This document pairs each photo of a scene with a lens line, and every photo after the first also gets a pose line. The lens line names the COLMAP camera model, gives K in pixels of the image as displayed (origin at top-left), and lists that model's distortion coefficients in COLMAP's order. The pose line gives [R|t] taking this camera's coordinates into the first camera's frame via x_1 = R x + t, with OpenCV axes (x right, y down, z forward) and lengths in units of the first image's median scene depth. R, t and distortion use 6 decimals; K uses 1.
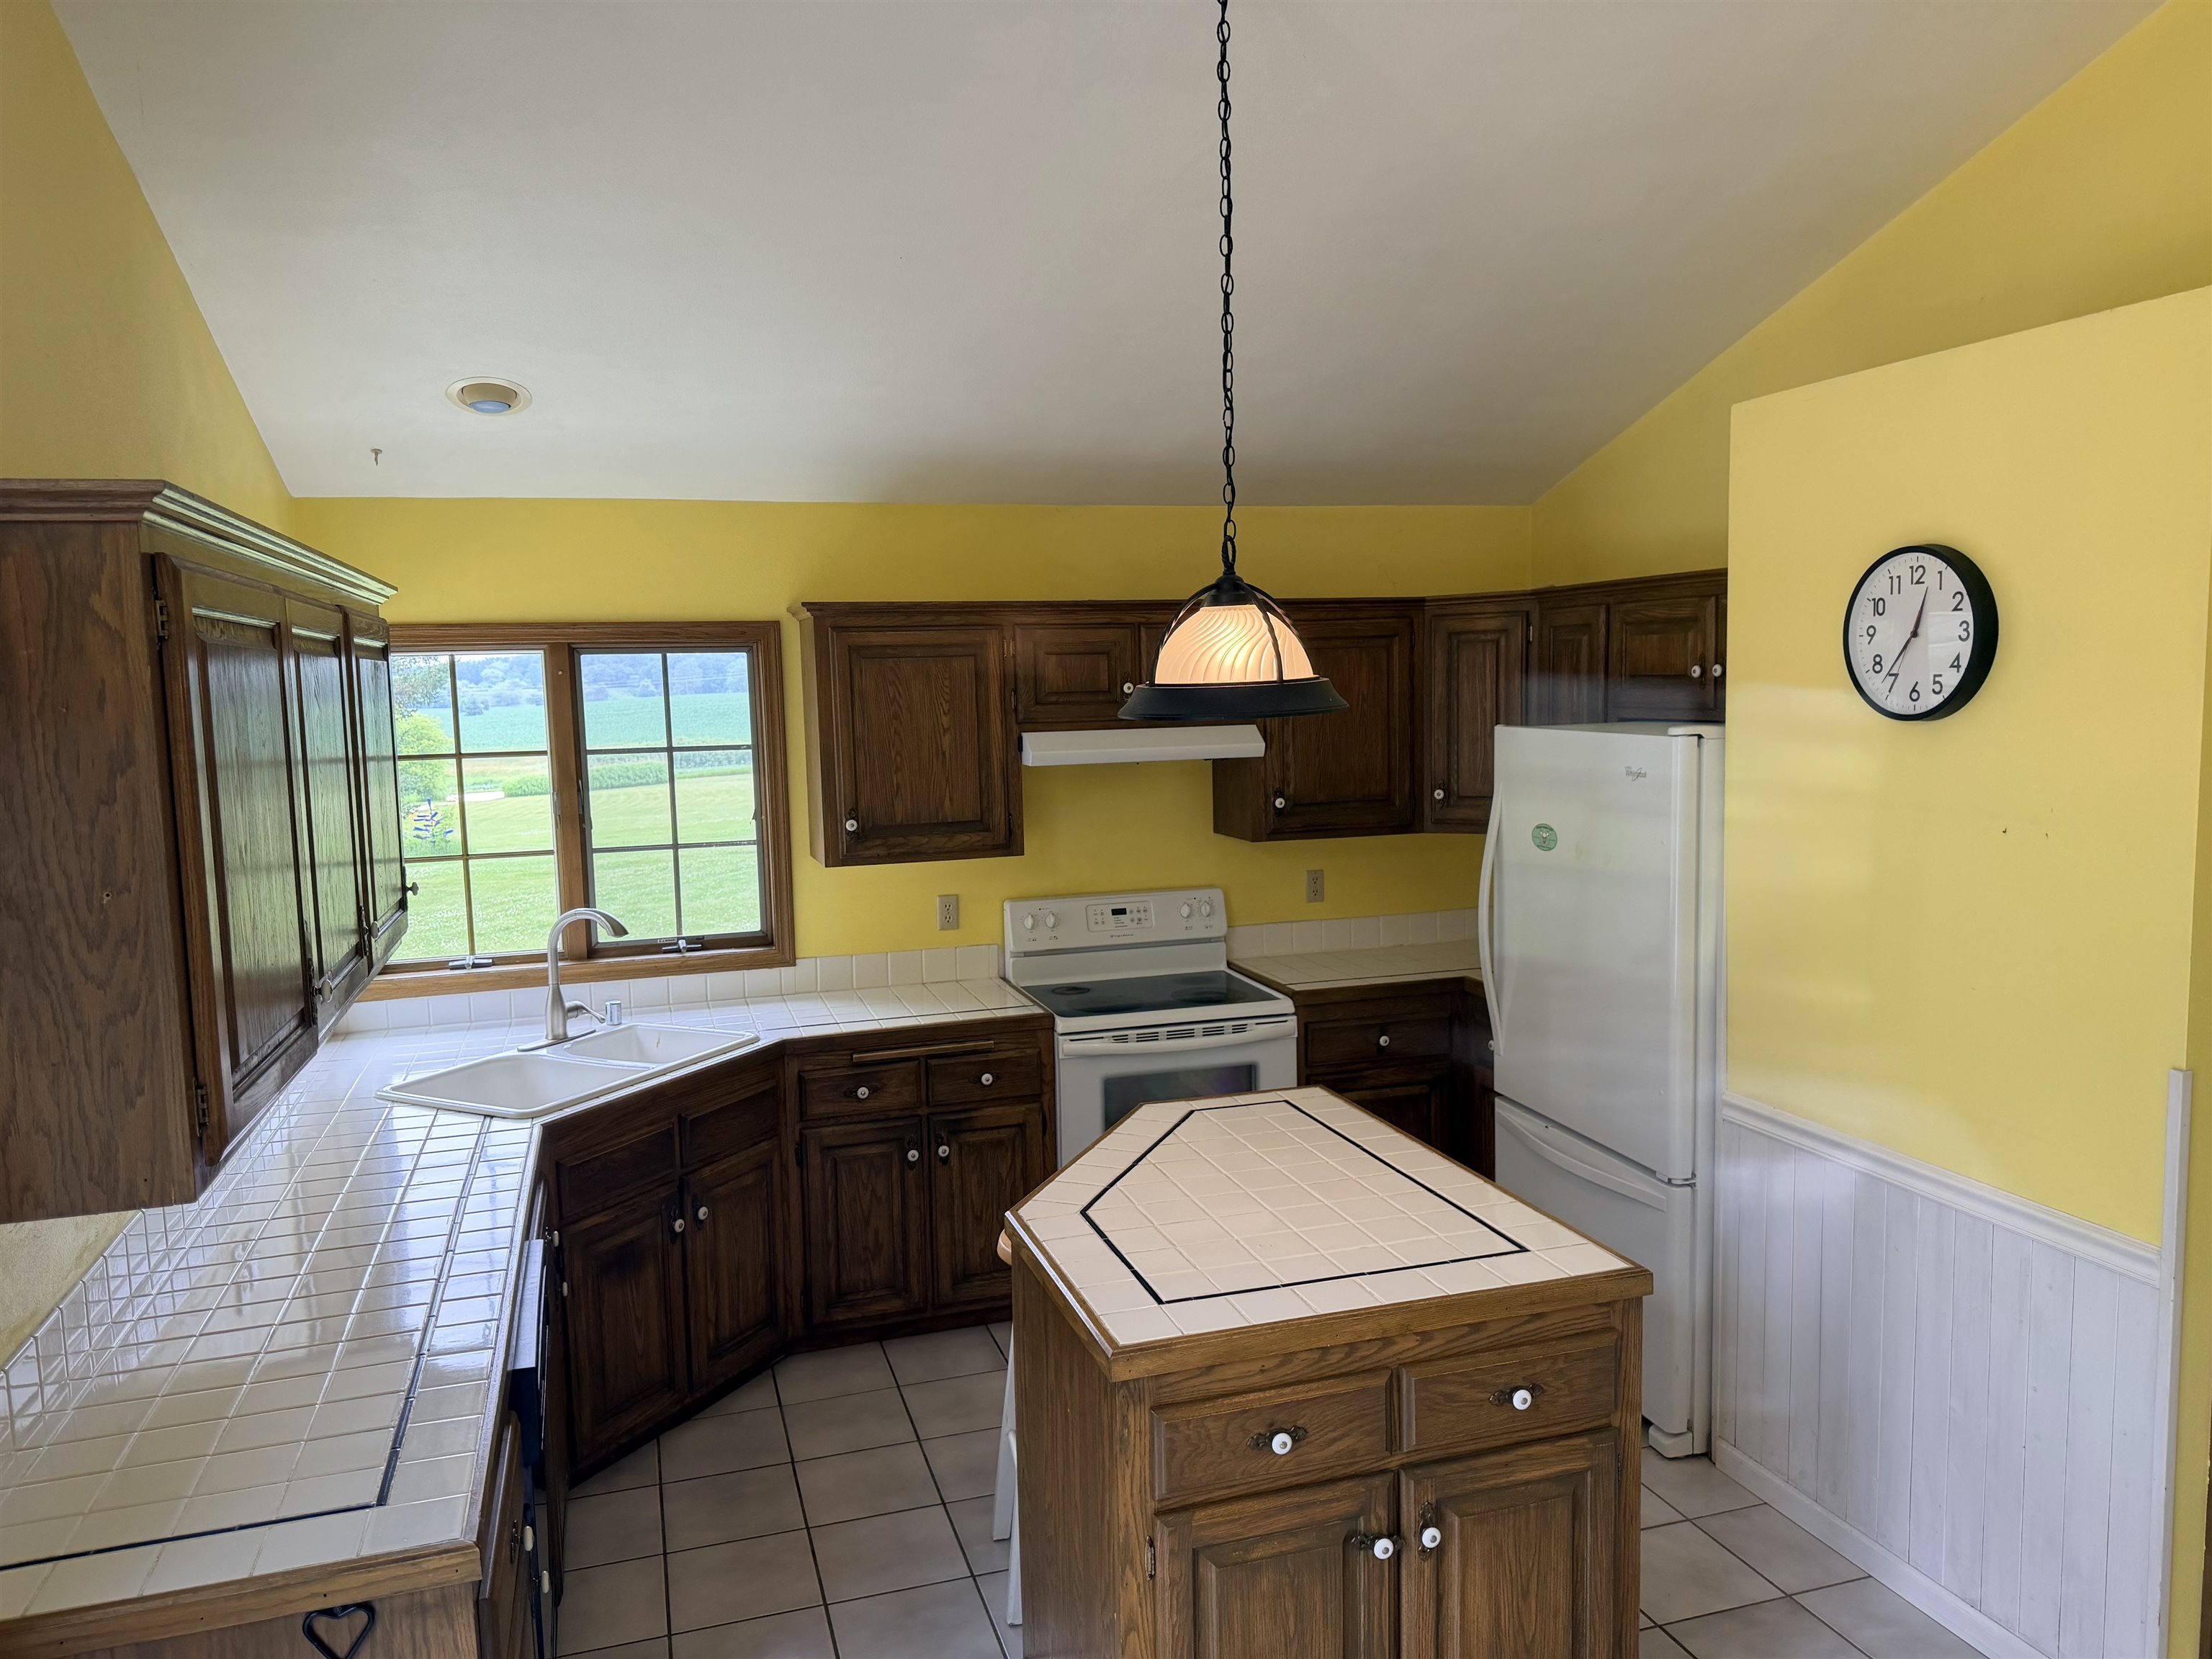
lens RADIAL K [[1563.8, 0, 1105.0], [0, 1563.8, 829.5], [0, 0, 1]] dist [0.042918, -0.034411]
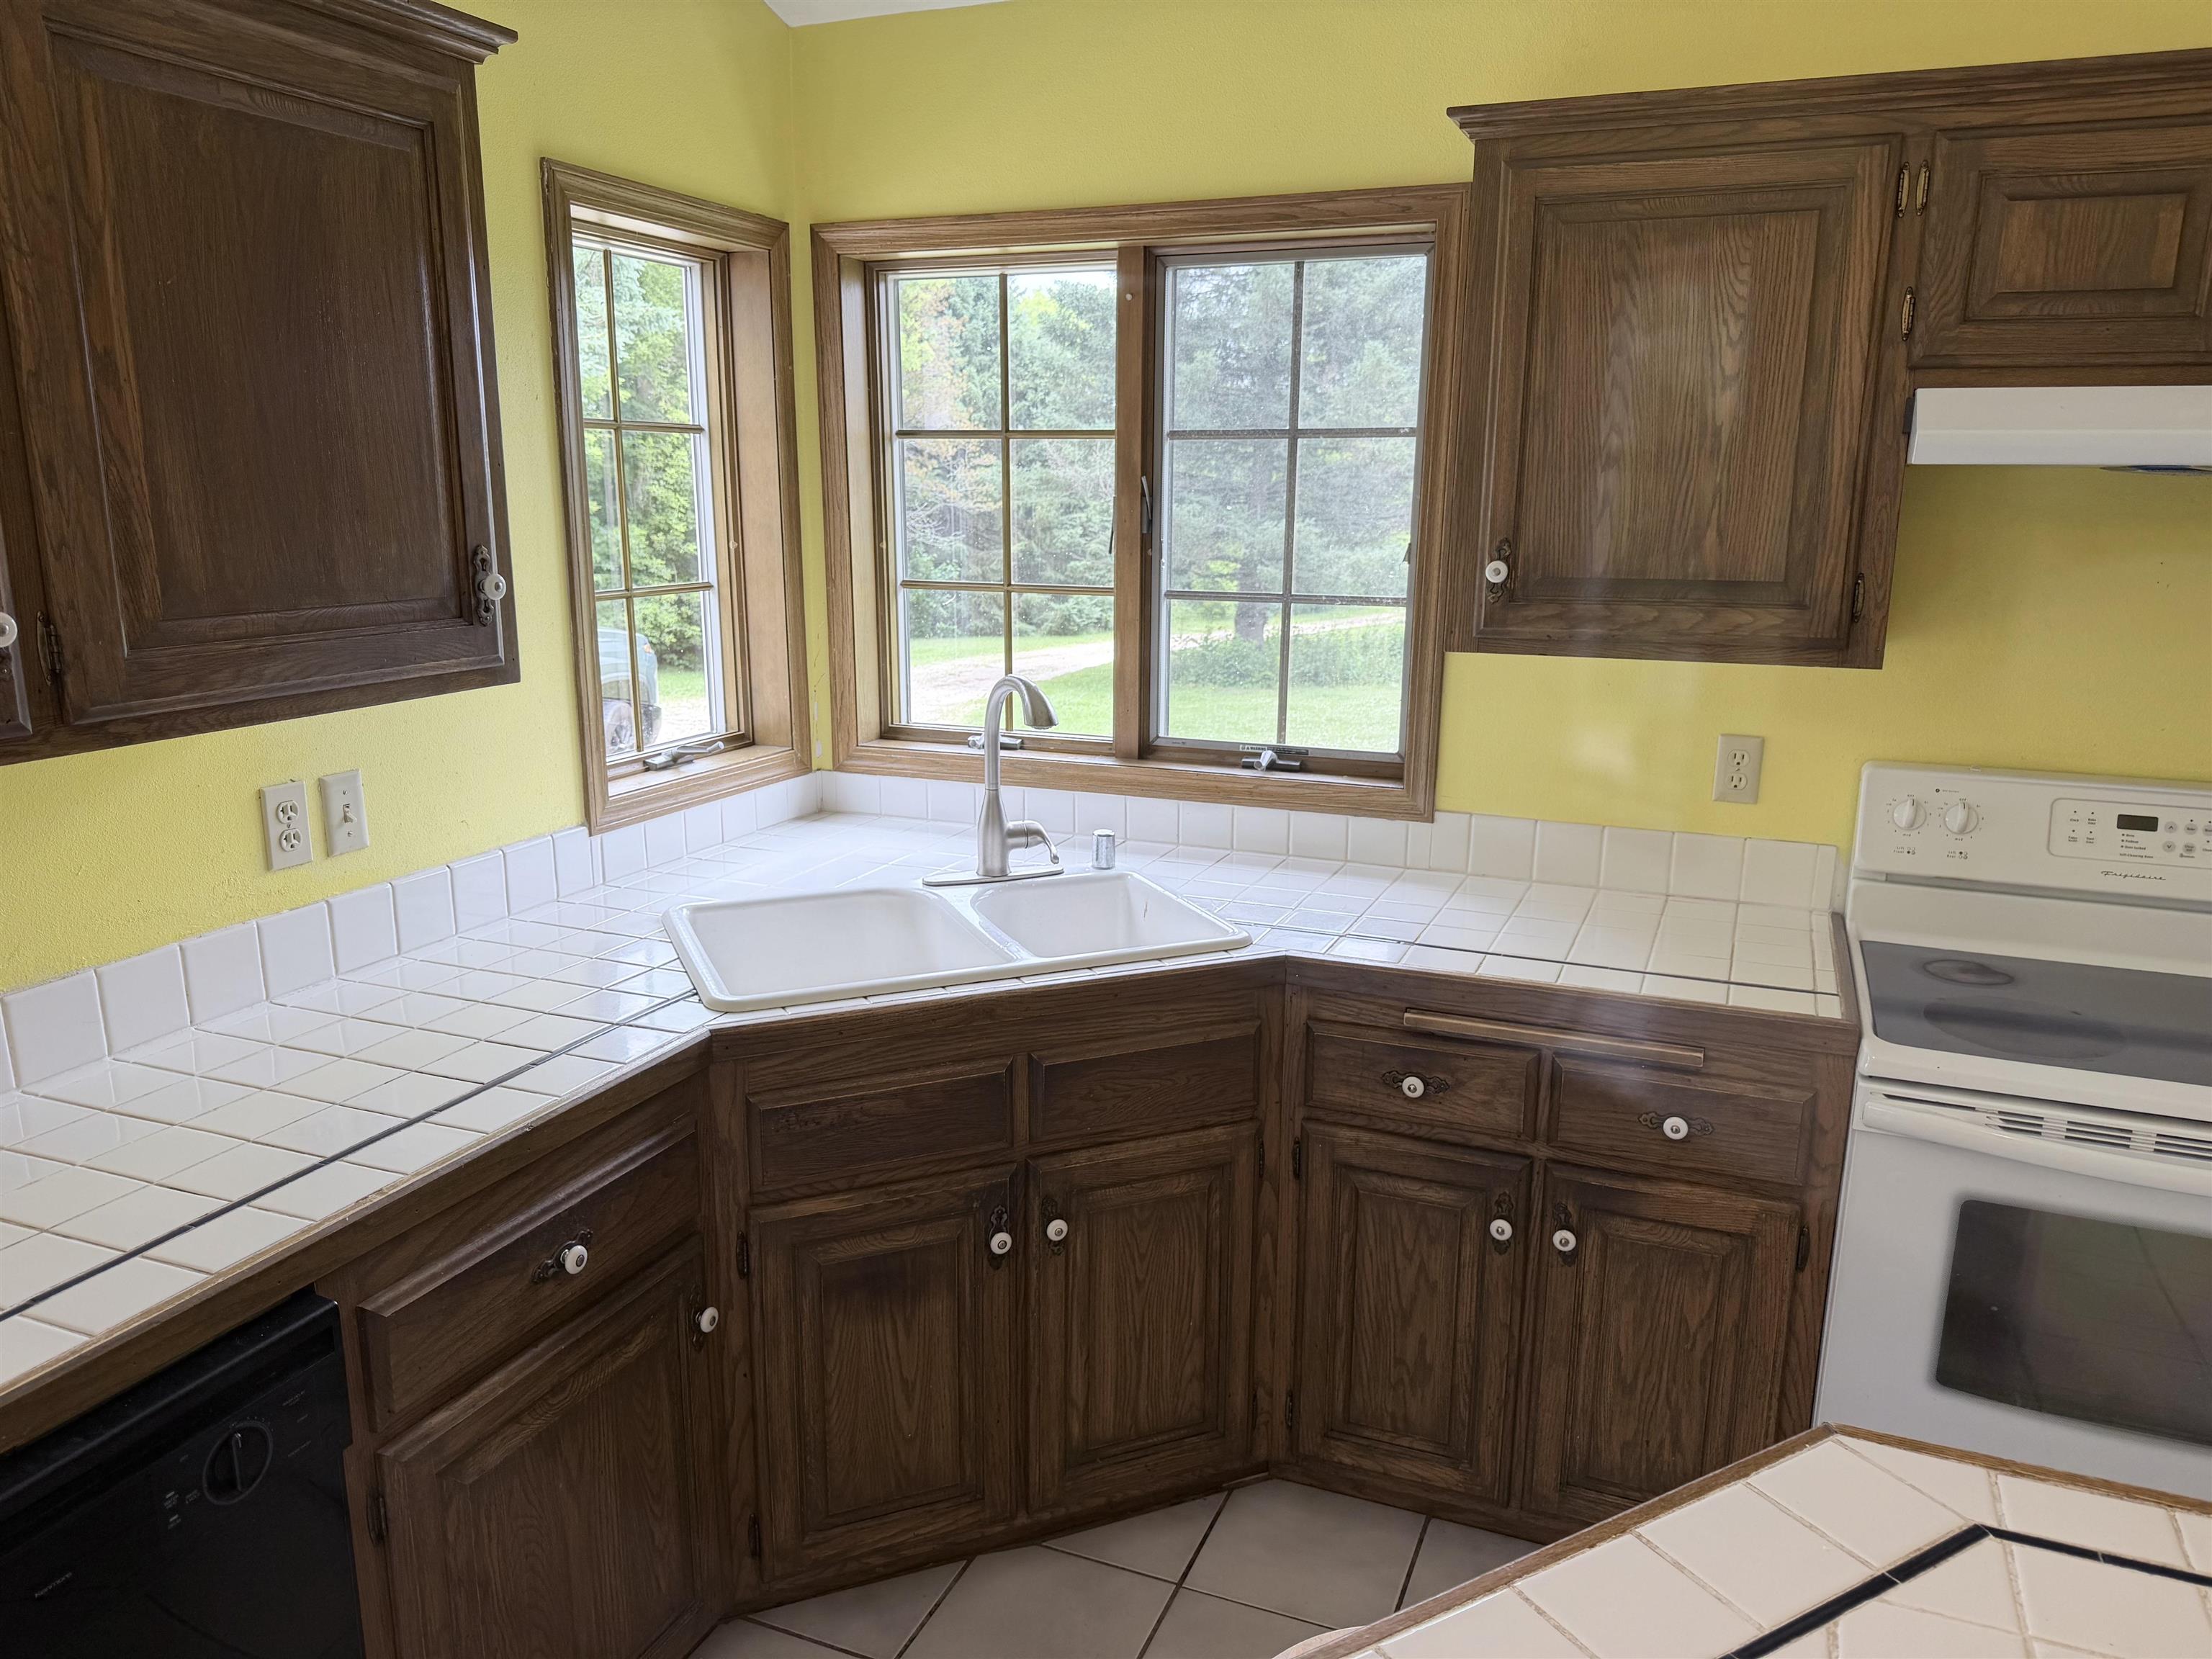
lens RADIAL K [[1563.8, 0, 1107.1], [0, 1563.8, 833.3], [0, 0, 1]] dist [0.042918, -0.034411]
pose [[0.767331, 0.171447, -0.617907, 0.072262], [-0.092348, 0.983096, 0.158095, 0.012364], [0.634567, -0.064249, 0.770193, 0.528009]]
